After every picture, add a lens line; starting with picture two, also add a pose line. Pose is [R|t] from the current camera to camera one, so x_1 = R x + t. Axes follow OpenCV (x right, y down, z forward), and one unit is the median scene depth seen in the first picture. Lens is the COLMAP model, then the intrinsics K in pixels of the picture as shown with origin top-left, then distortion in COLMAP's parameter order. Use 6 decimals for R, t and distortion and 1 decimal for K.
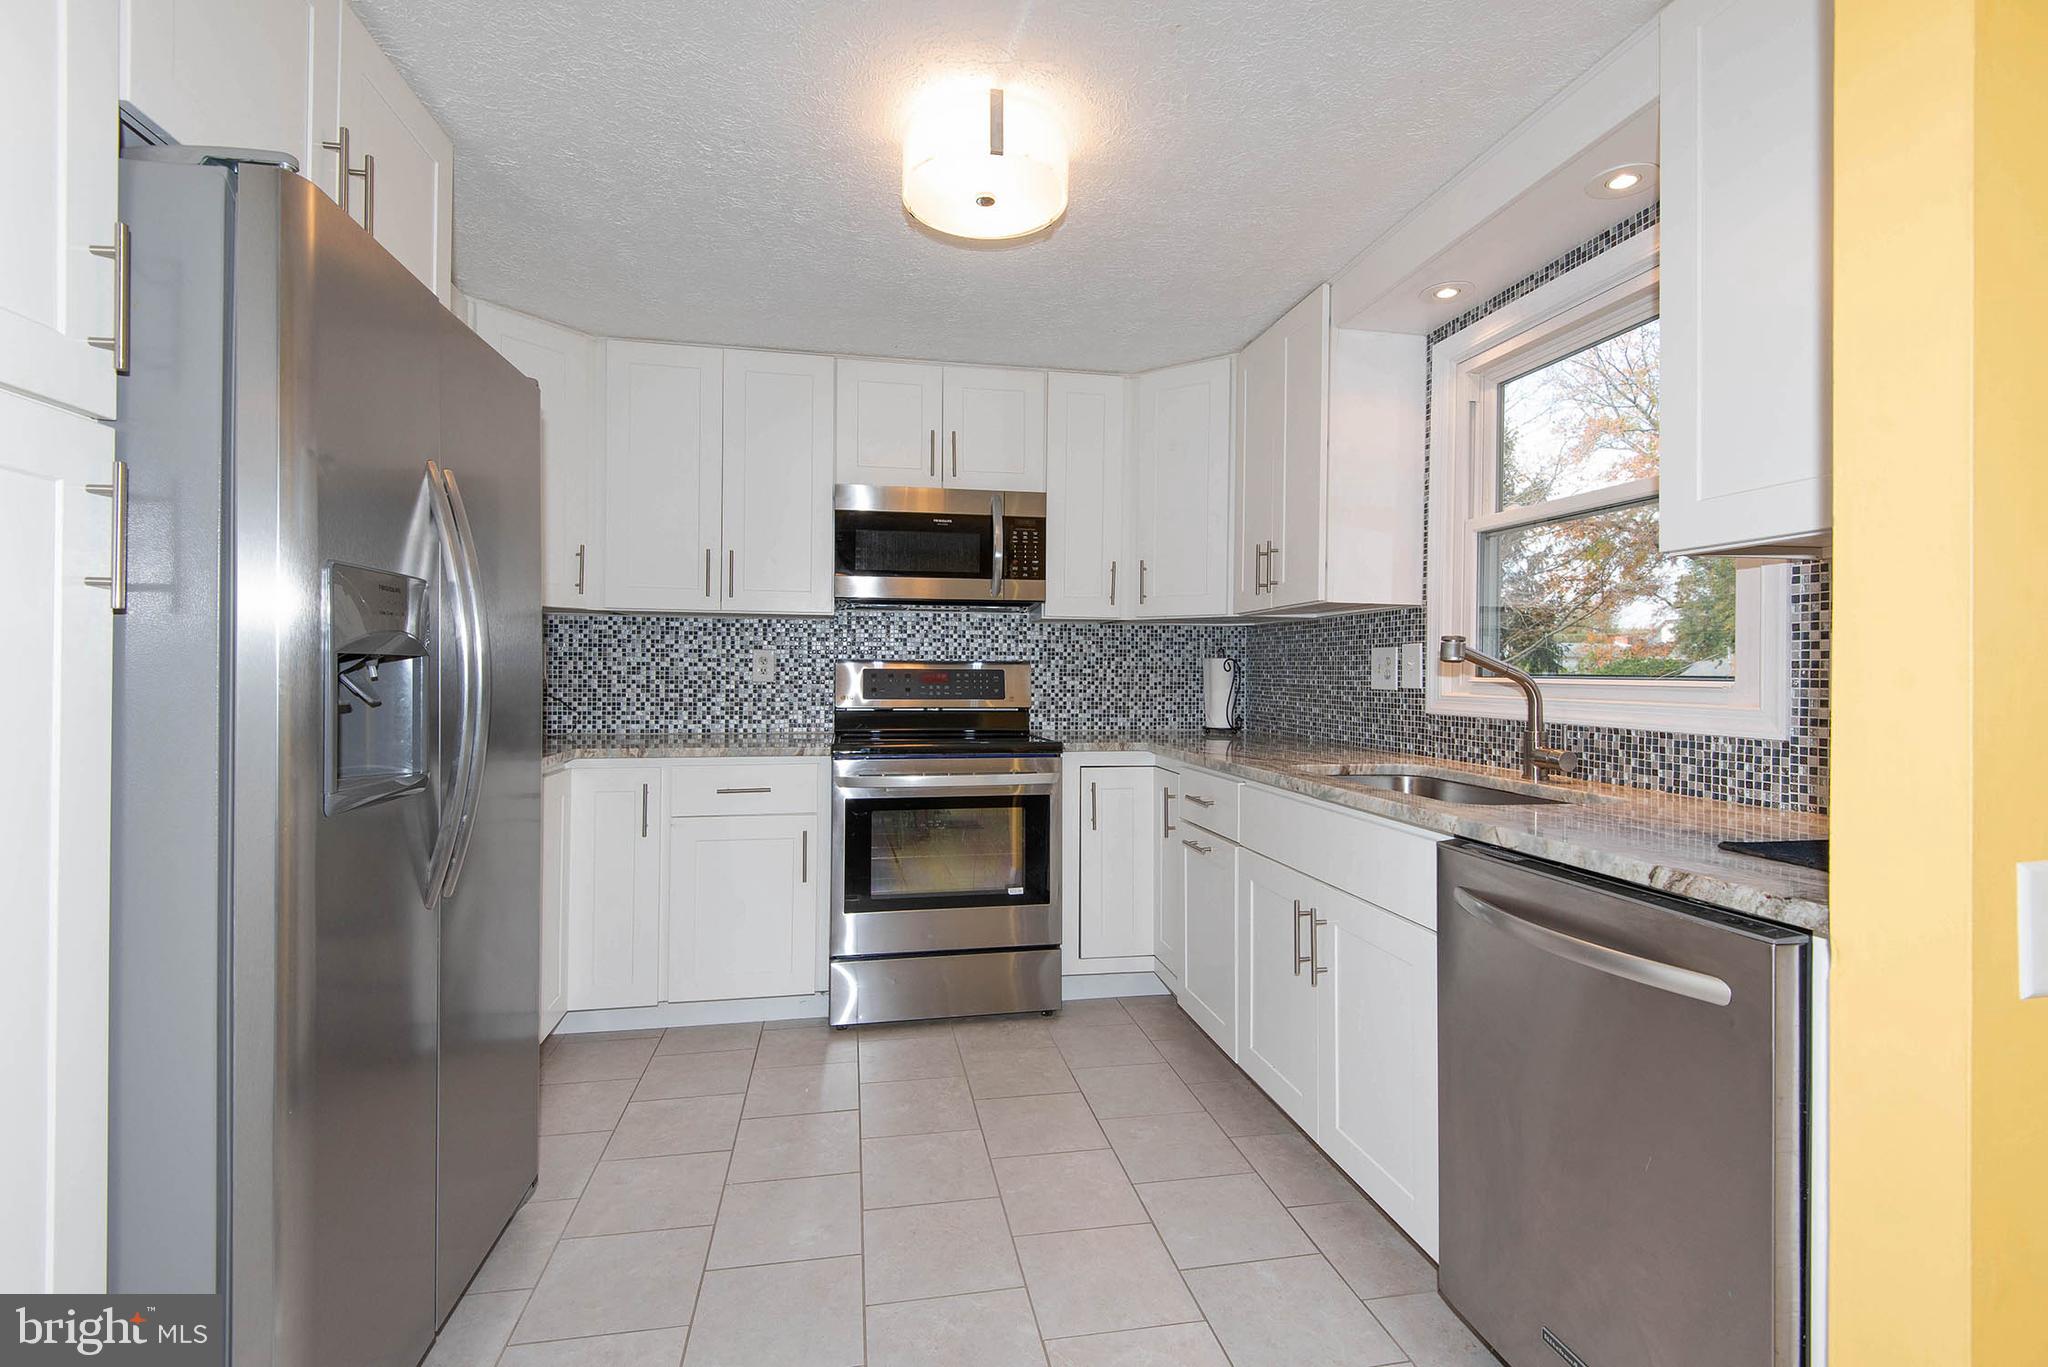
lens RADIAL K [[921.4, 0, 1024.0], [0, 921.4, 683.5], [0, 0, 1]] dist [-0.036231, -0.000356]
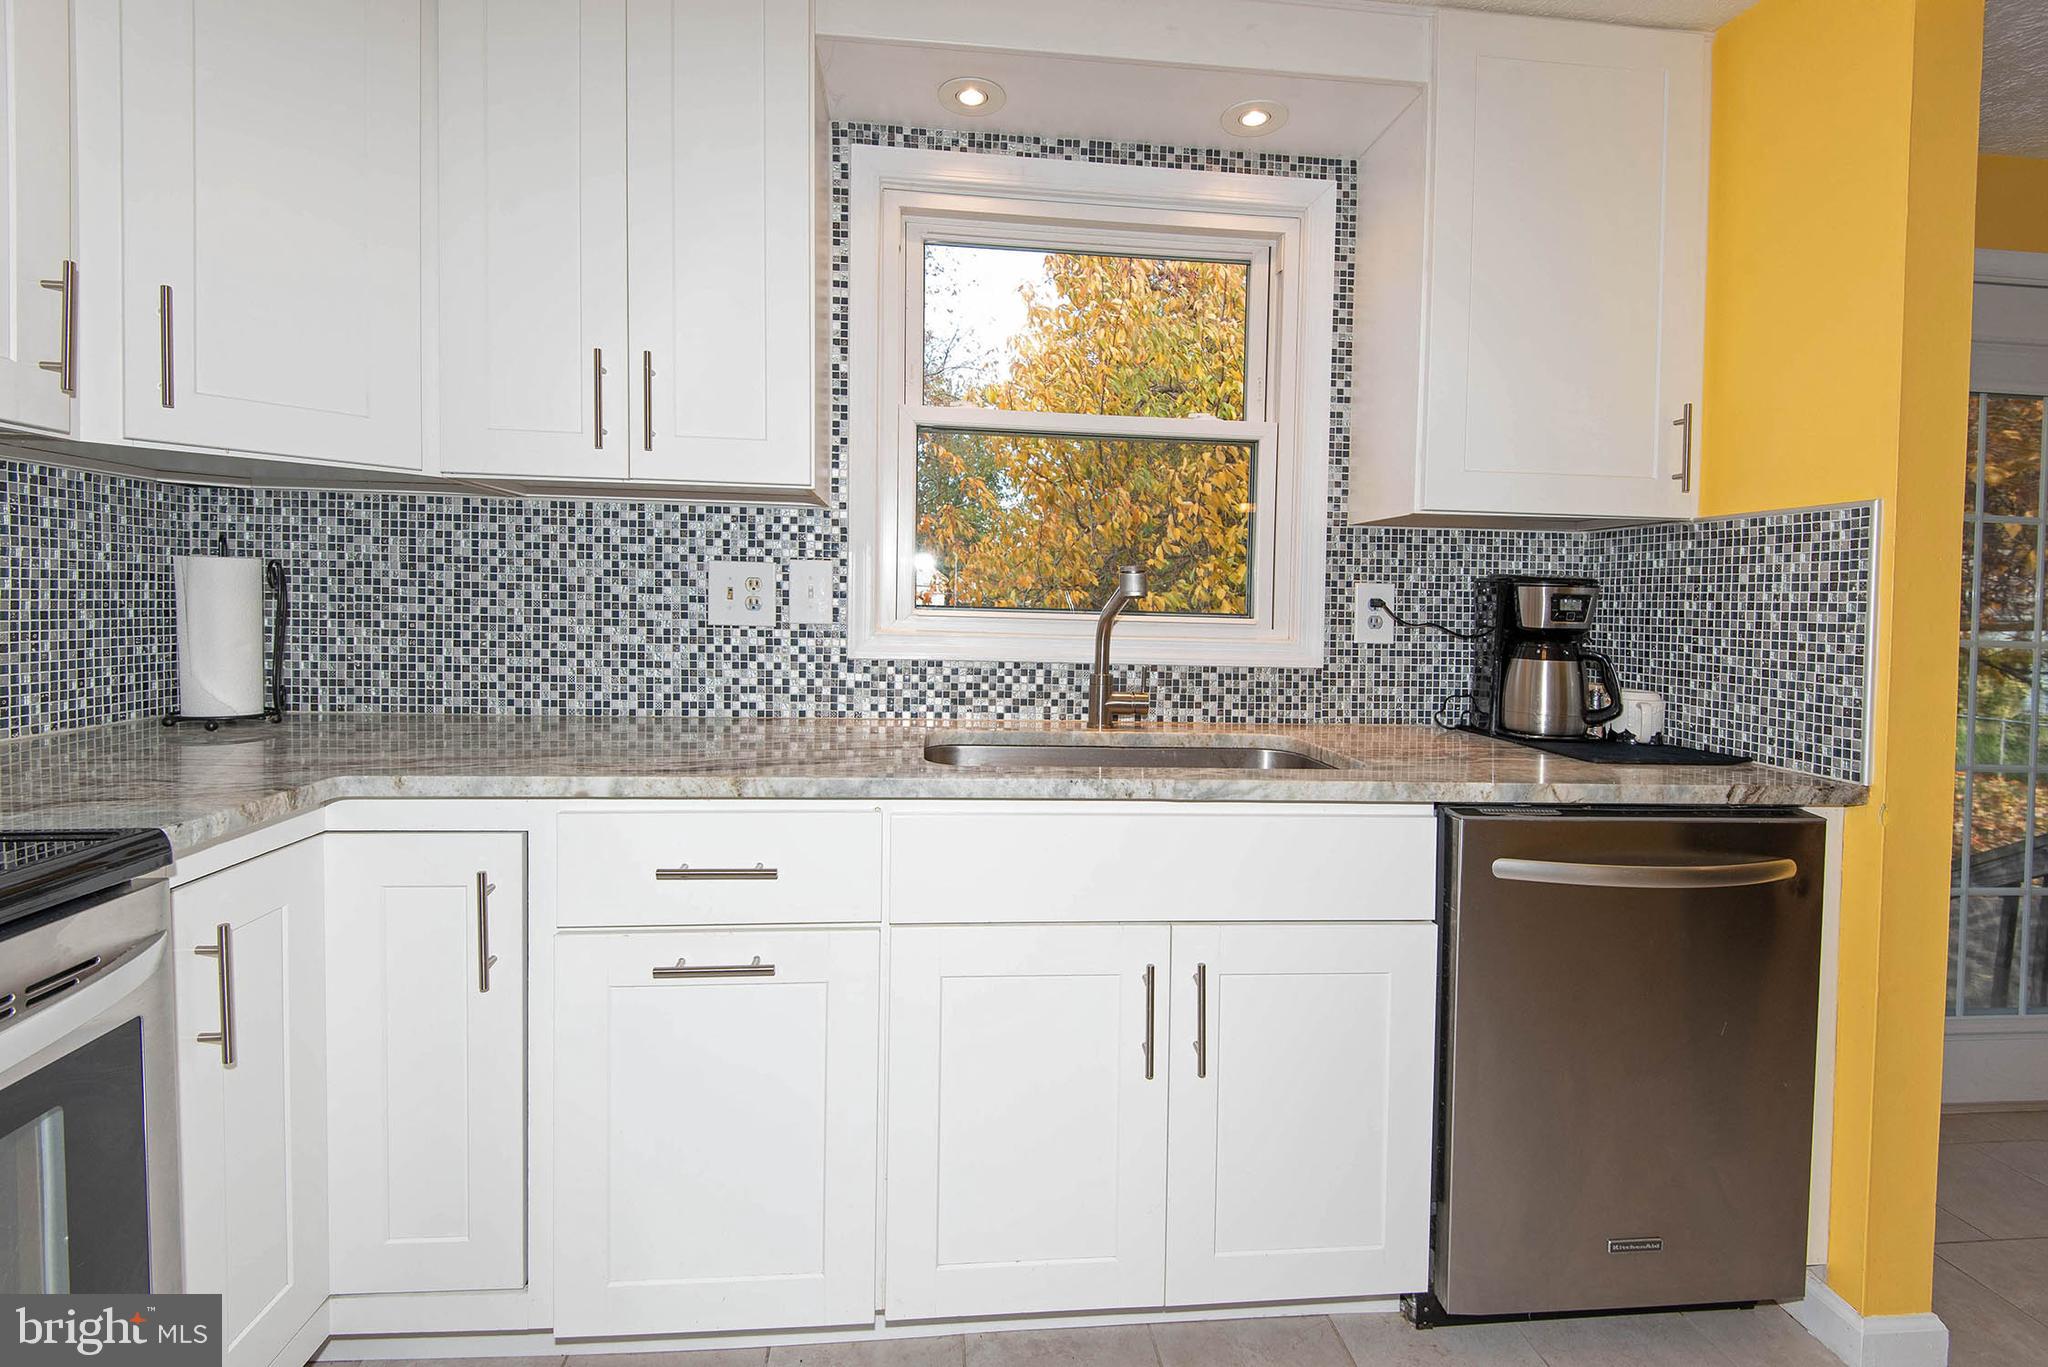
lens RADIAL K [[905.3, 0, 1023.7], [0, 905.3, 631.1], [0, 0, 1]] dist [0.002361, 0.000004]
pose [[0.091893, -0.040884, 0.994929, -0.380601], [-0.012487, 0.999031, 0.042206, -0.030751], [-0.995691, -0.016302, 0.091294, 1.158775]]
